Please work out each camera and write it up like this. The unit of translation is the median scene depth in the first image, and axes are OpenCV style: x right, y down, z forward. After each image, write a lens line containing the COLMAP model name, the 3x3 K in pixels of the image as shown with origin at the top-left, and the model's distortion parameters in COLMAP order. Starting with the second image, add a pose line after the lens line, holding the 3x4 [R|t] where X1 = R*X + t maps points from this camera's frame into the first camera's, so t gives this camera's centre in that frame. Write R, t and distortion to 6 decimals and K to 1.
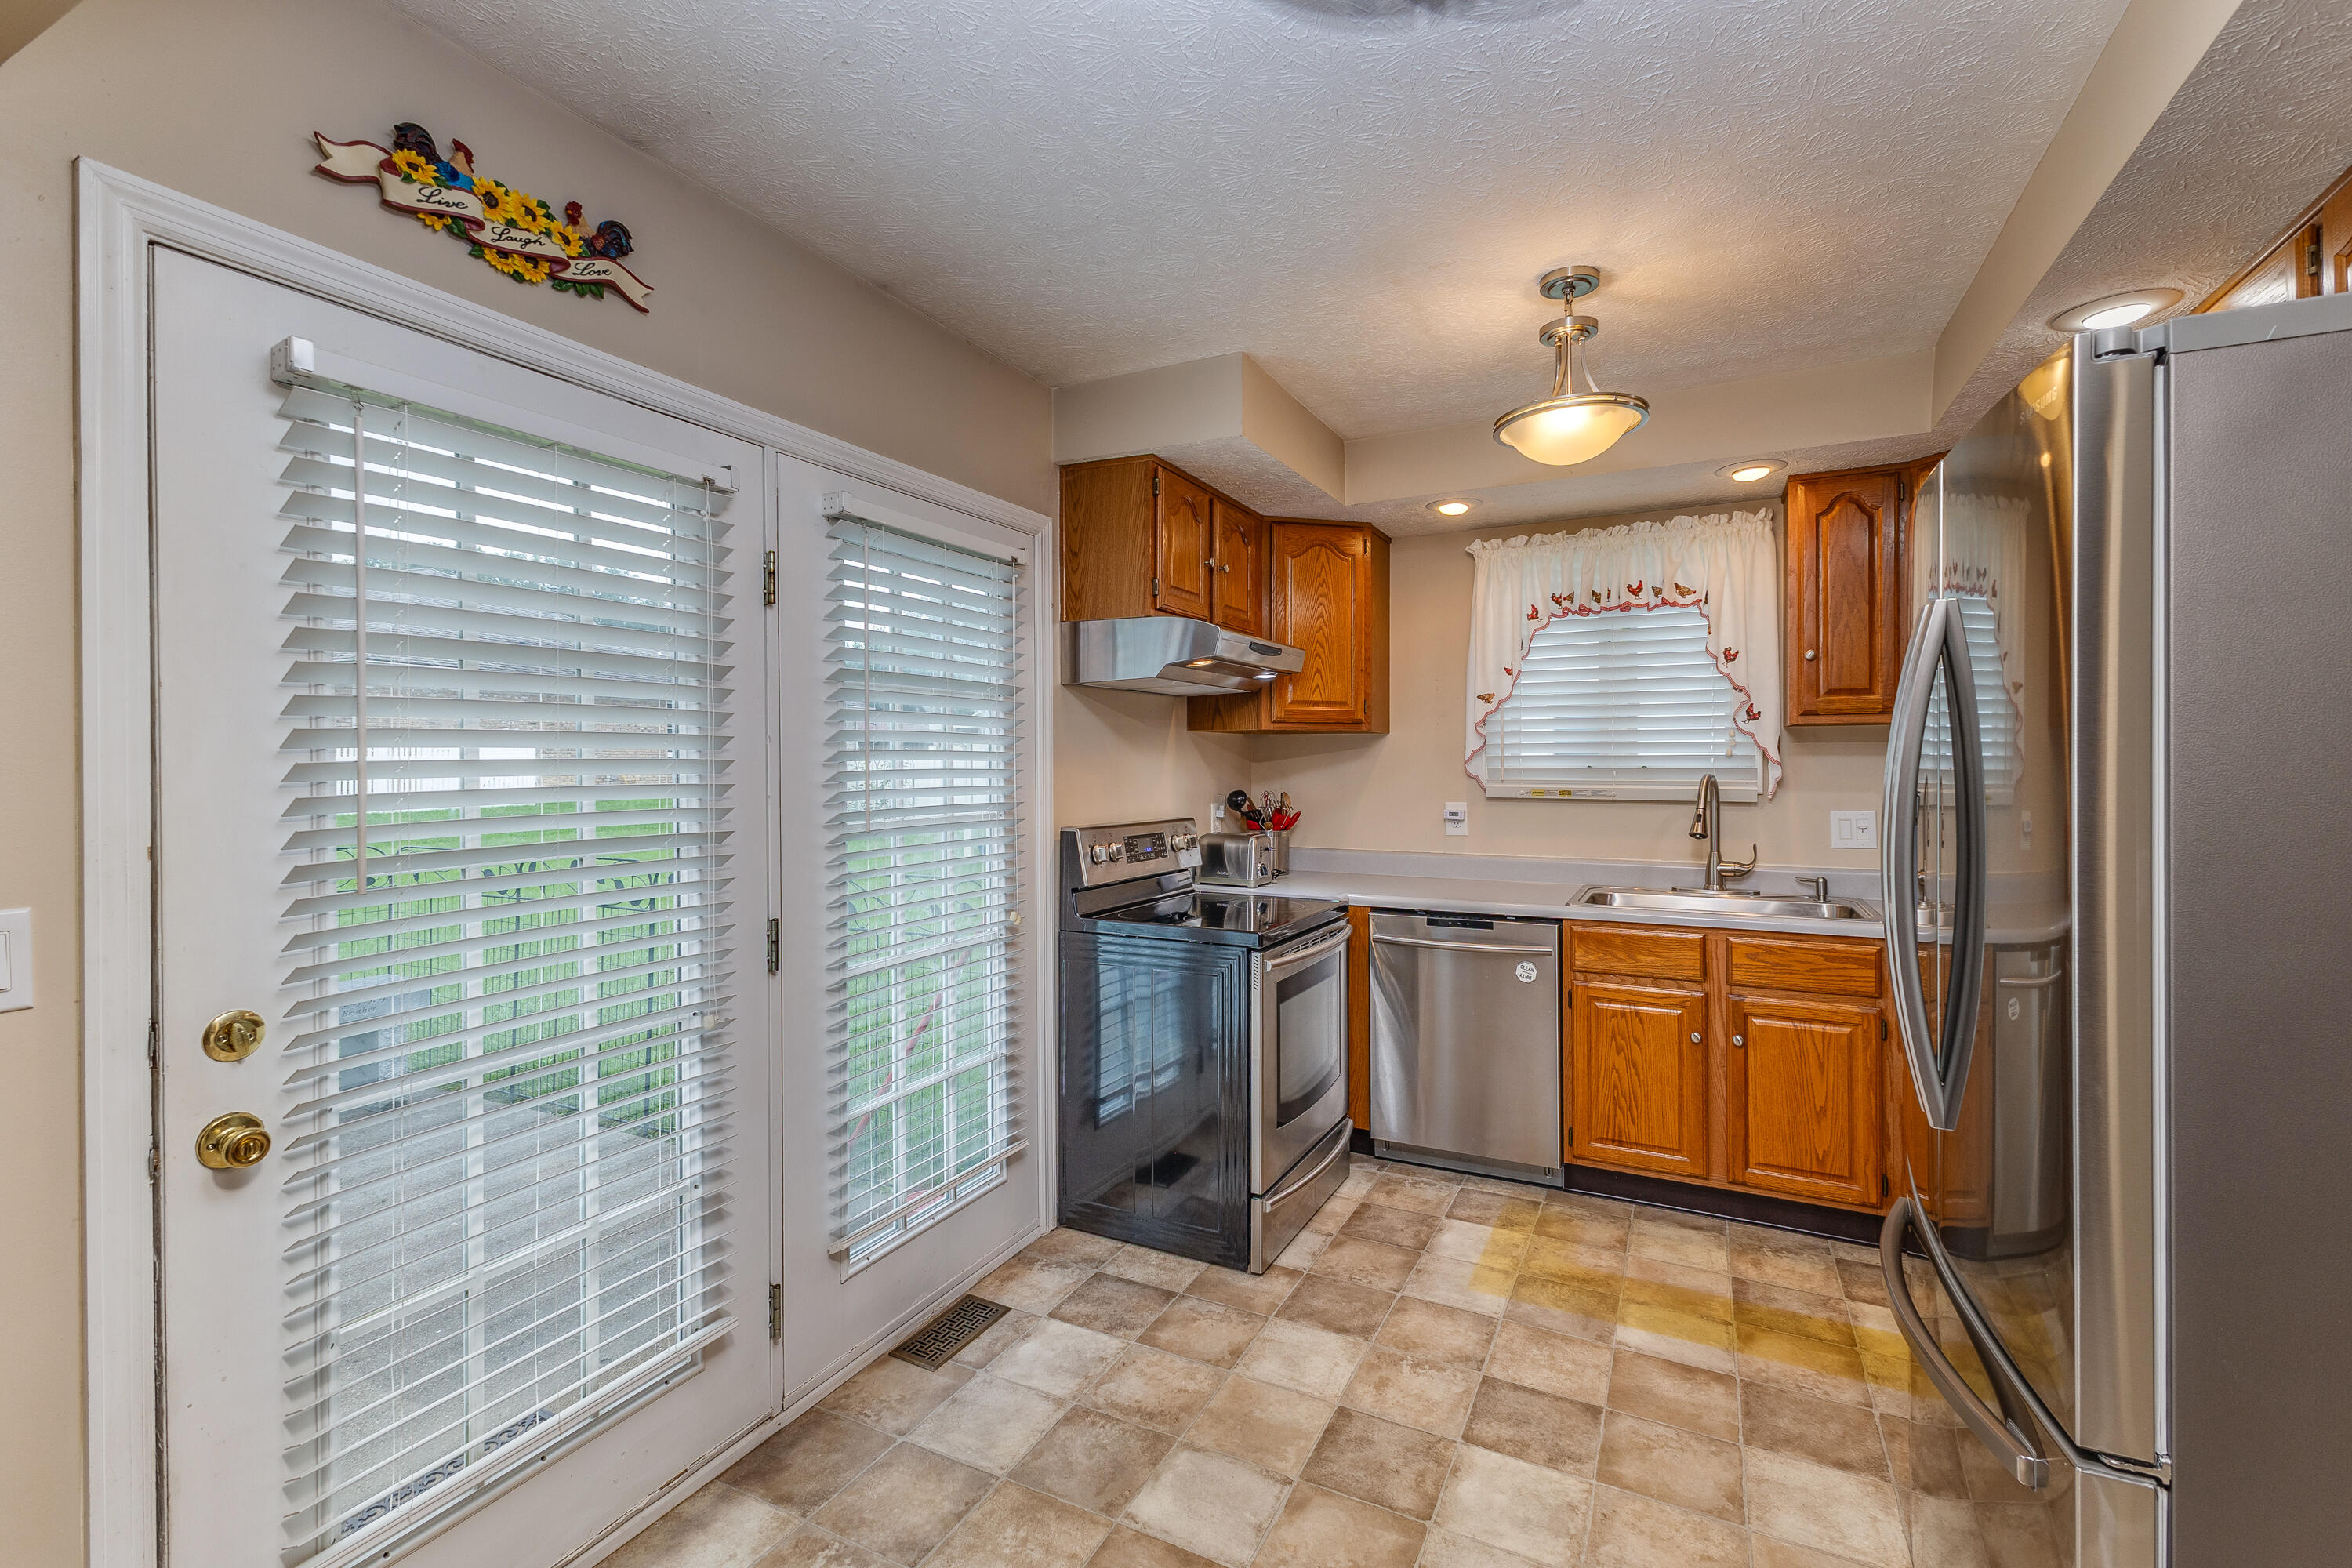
lens RADIAL K [[1038.8, 0, 1143.8], [0, 1038.8, 765.5], [0, 0, 1]] dist [0.008473, 0.000868]
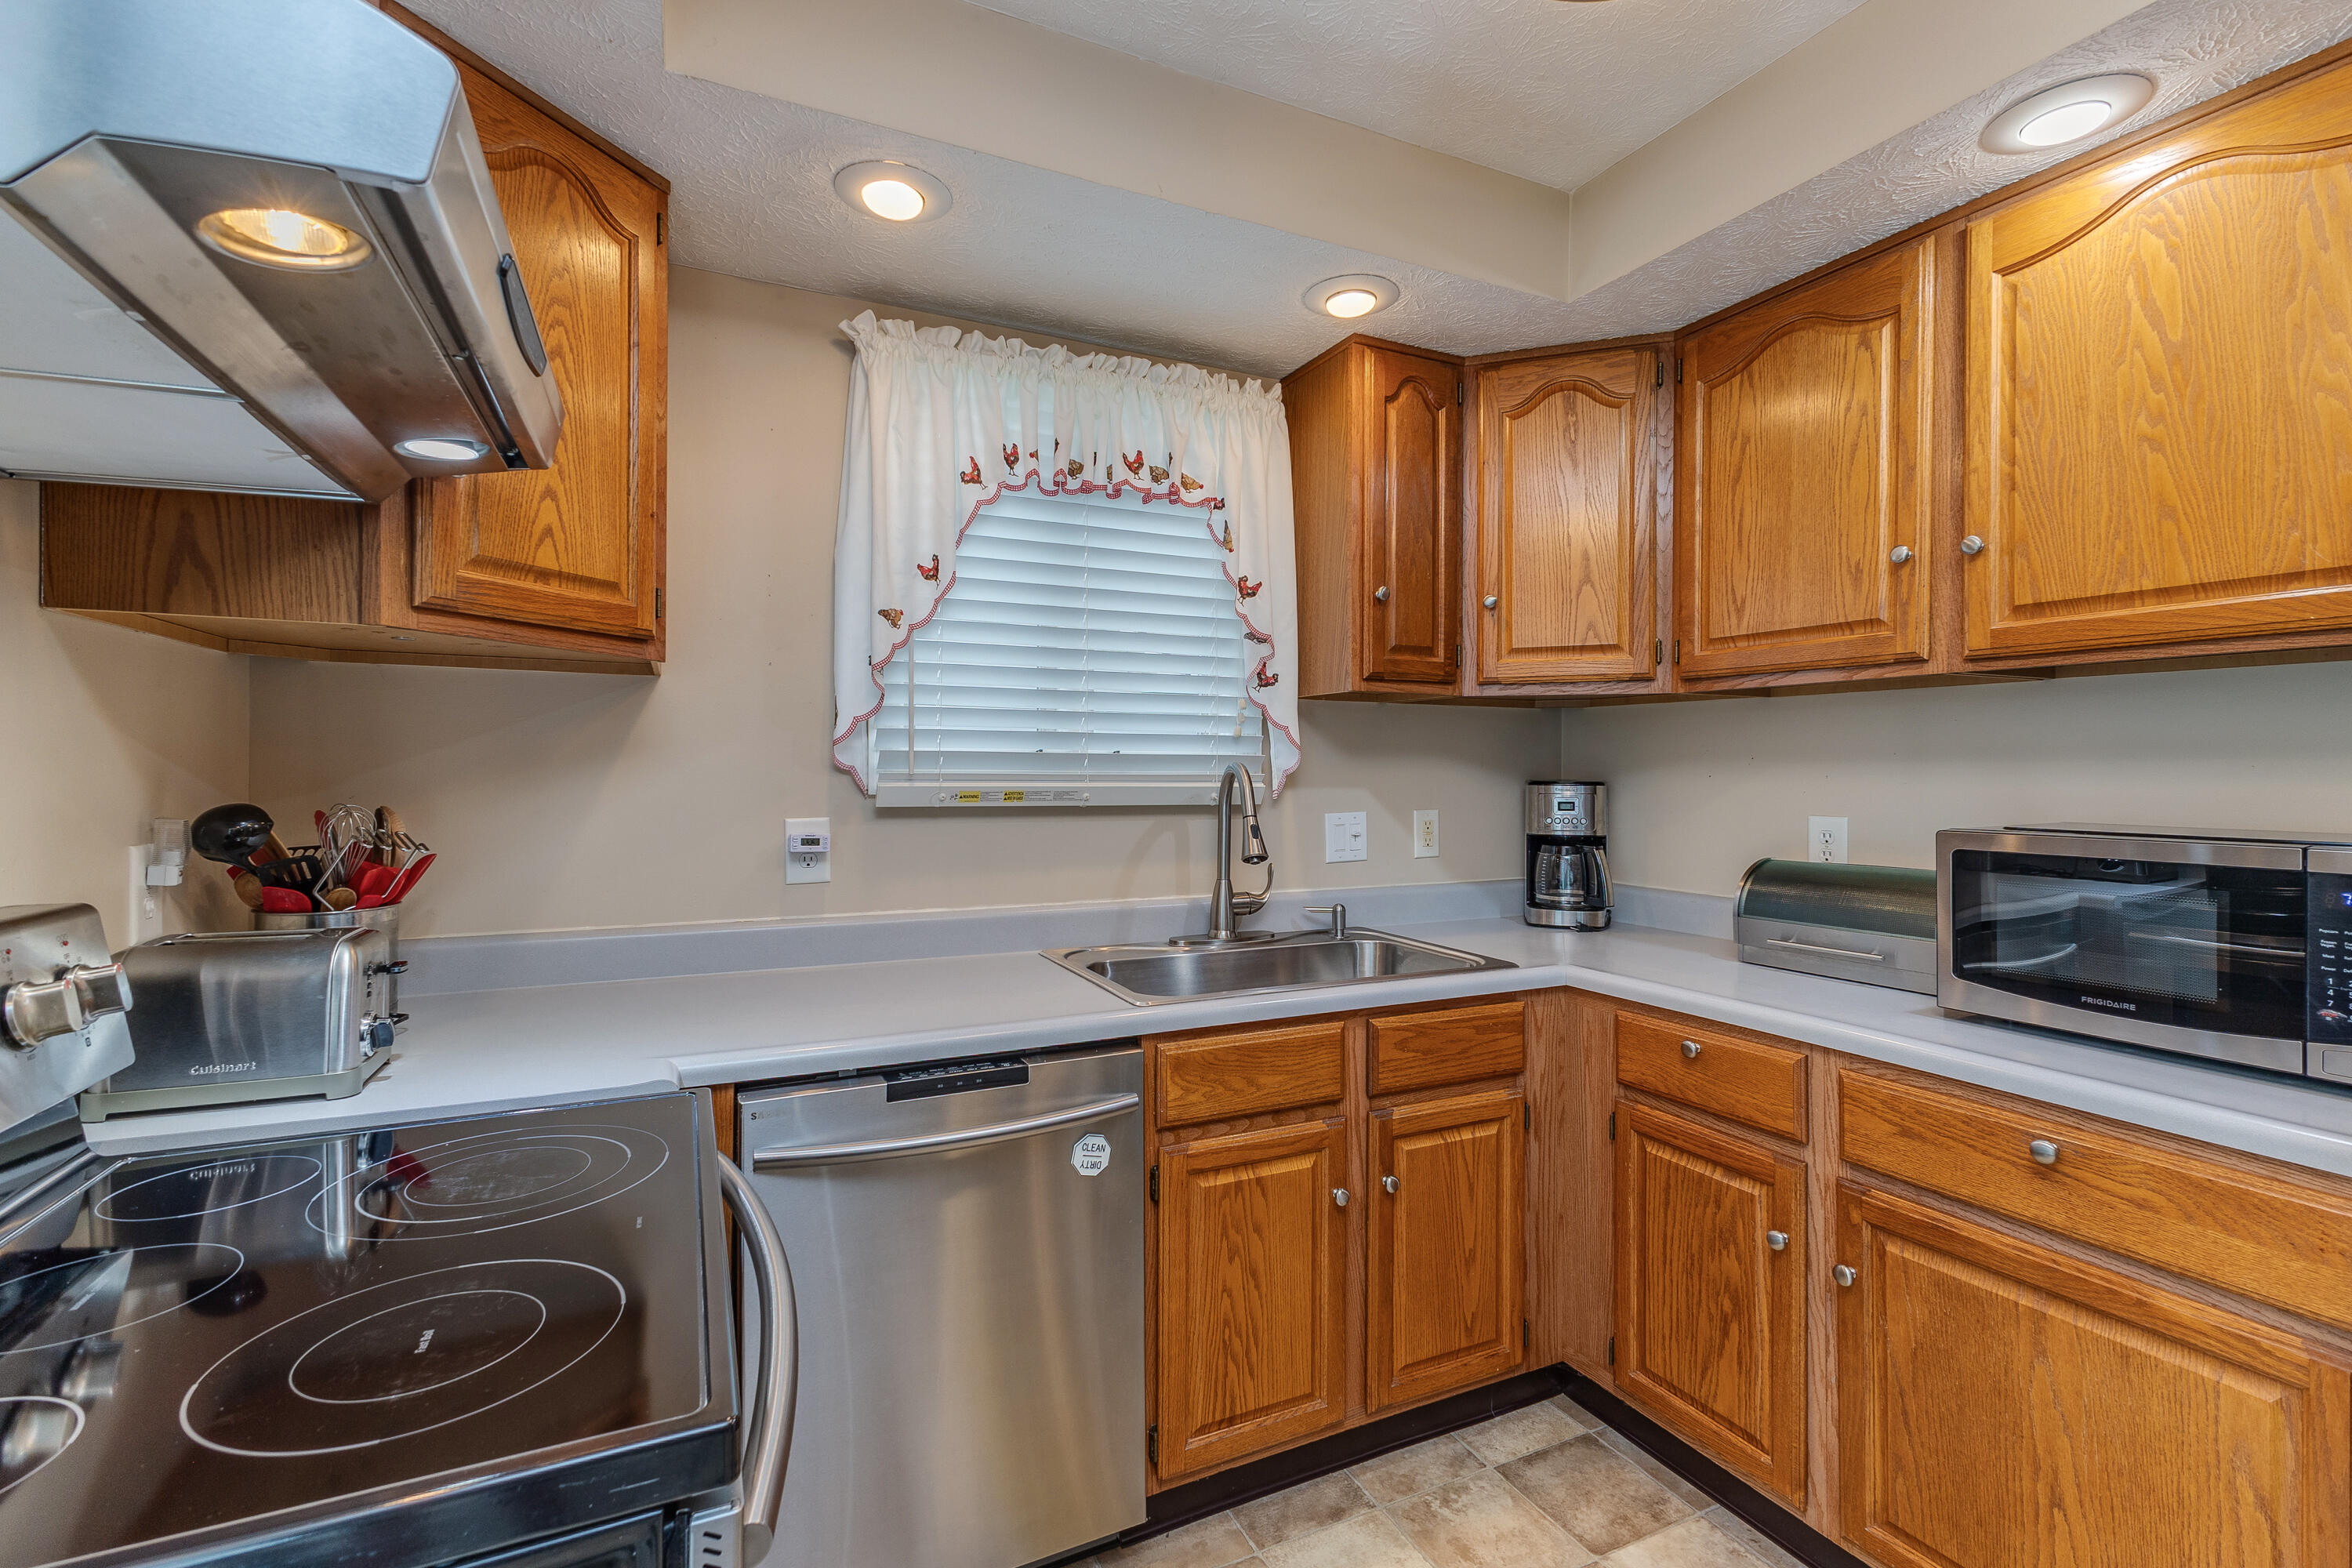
lens RADIAL K [[1038.8, 0, 1173.9], [0, 1038.8, 774.3], [0, 0, 1]] dist [0.008473, 0.000868]
pose [[0.585737, 0.002451, 0.810497, -0.013171], [-0.002014, 0.999997, -0.001569, 0.017364], [-0.810499, -0.000713, 0.585740, 0.691330]]
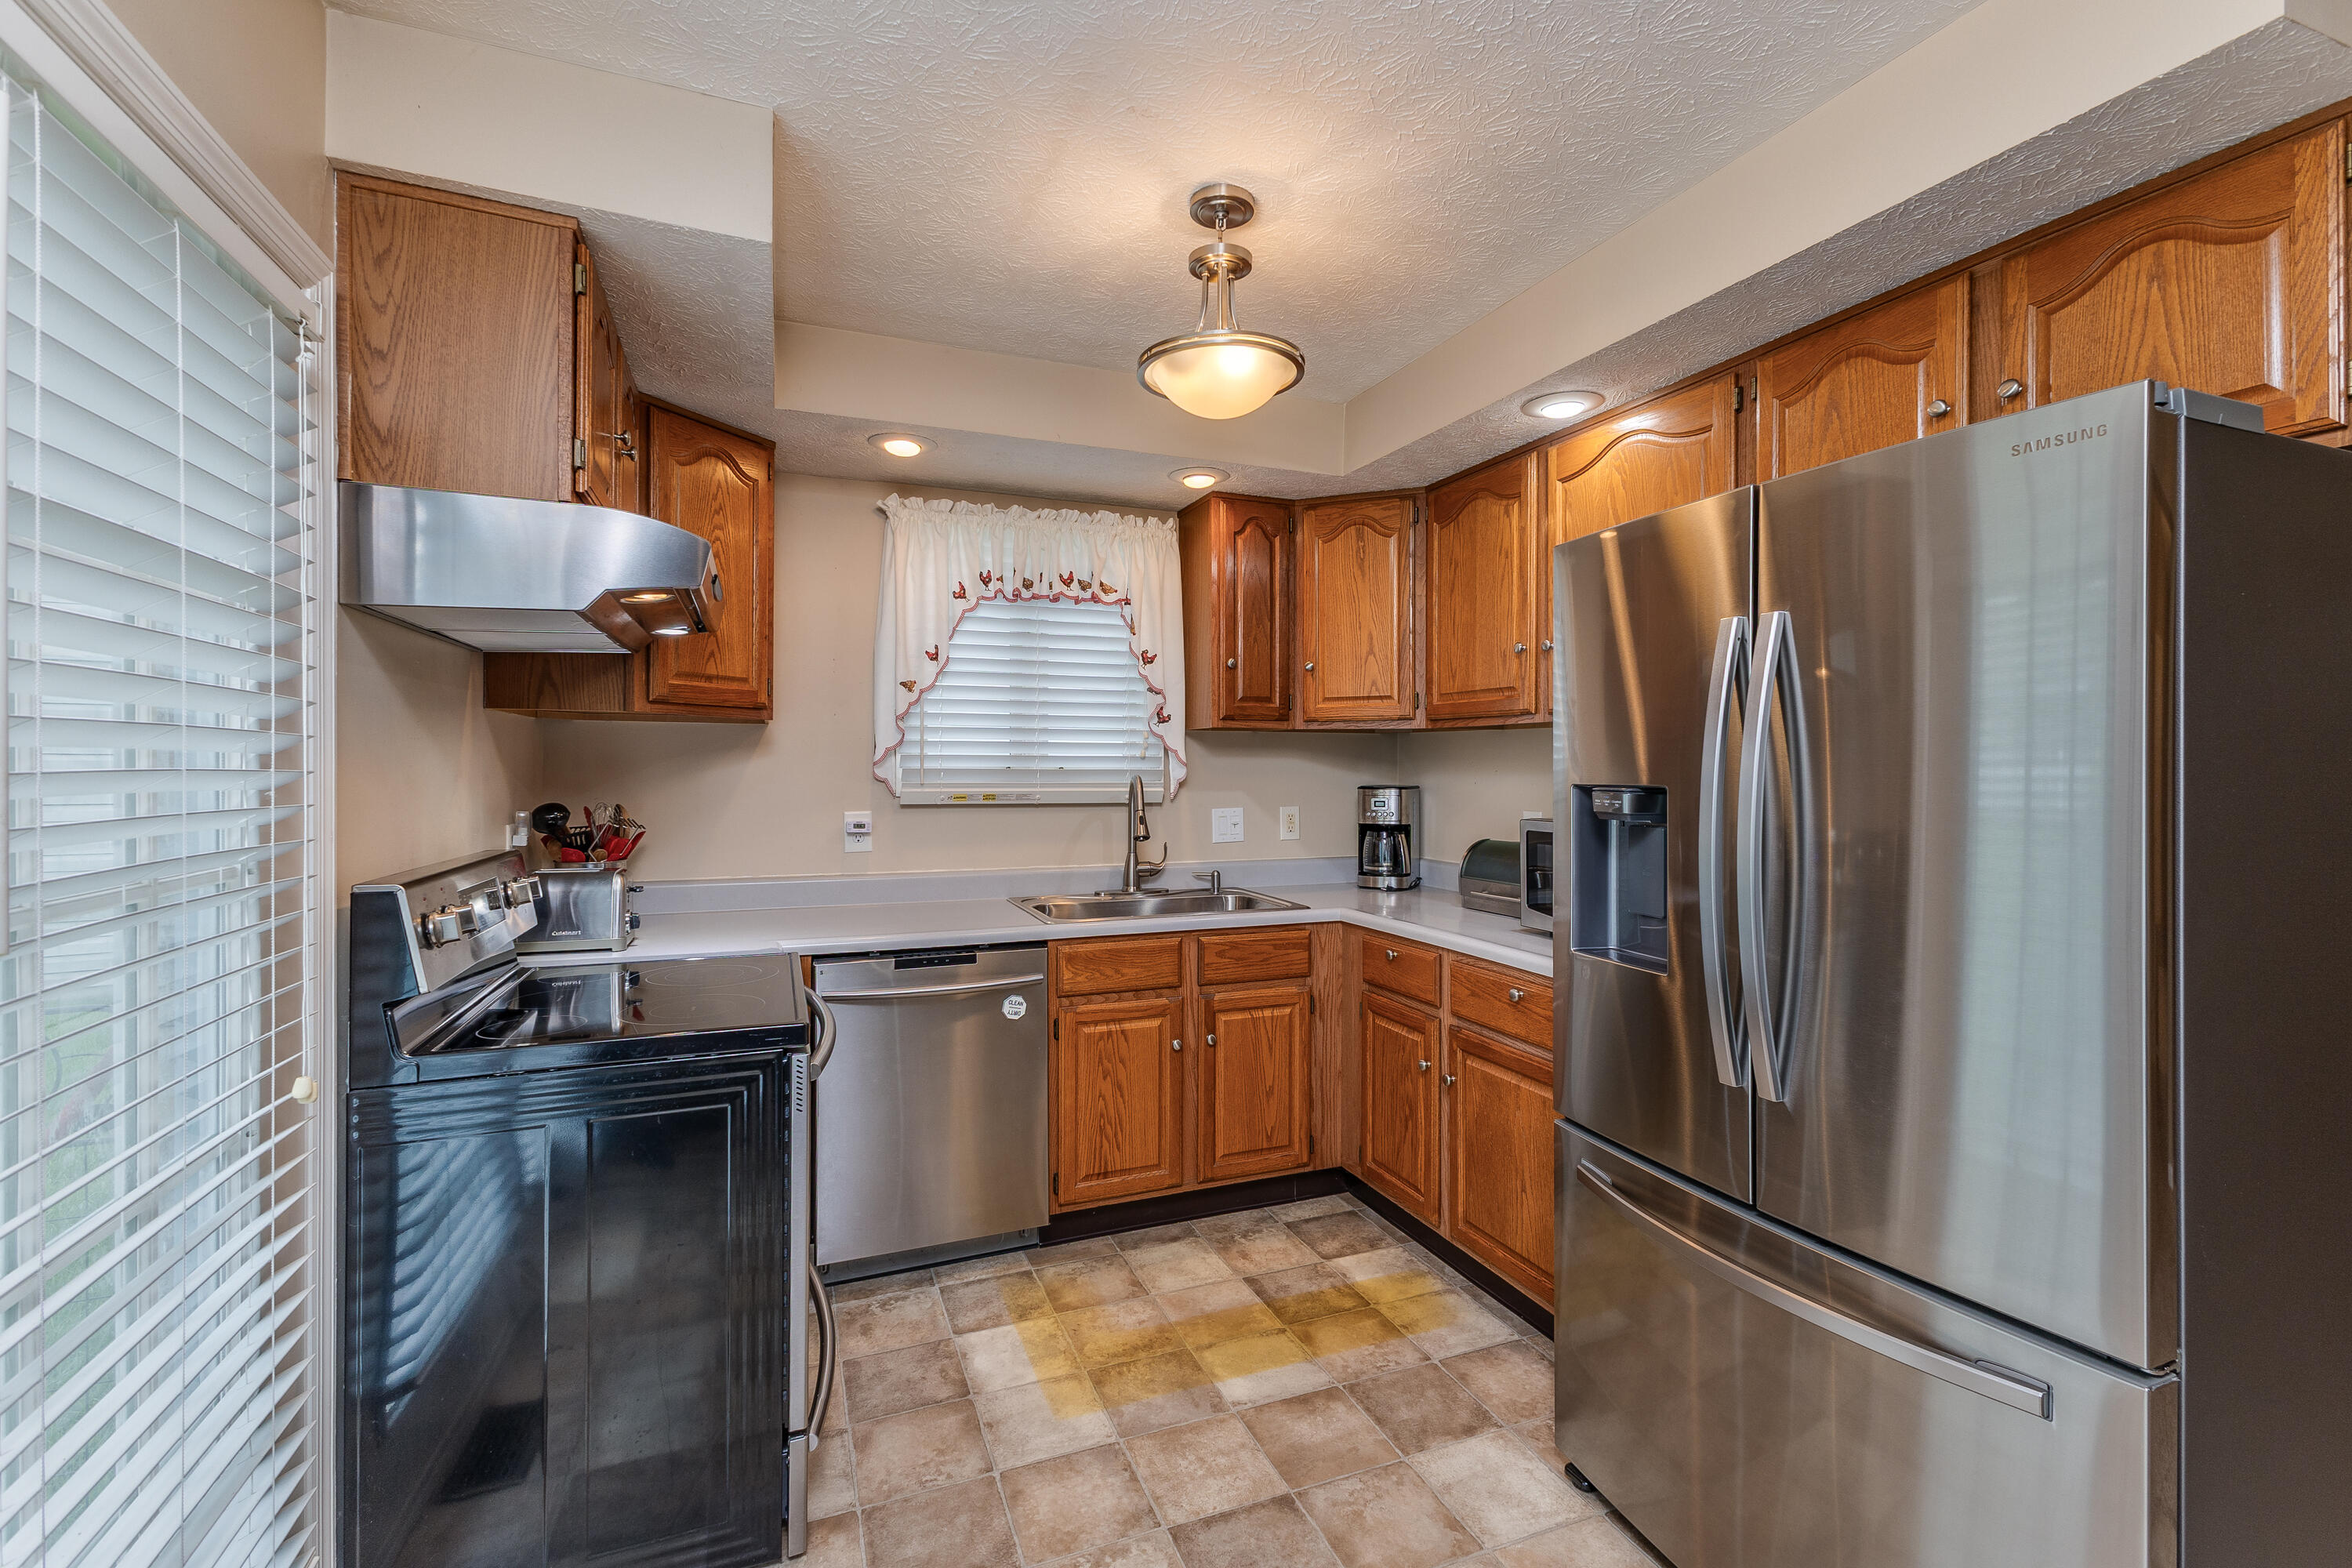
lens RADIAL K [[1038.8, 0, 1178.4], [0, 1038.8, 770.7], [0, 0, 1]] dist [0.008473, 0.000868]
pose [[0.639682, 0.000102, 0.768640, -0.208057], [-0.000376, 1.000000, 0.000180, 0.003755], [-0.768640, -0.000404, 0.639682, 0.356765]]
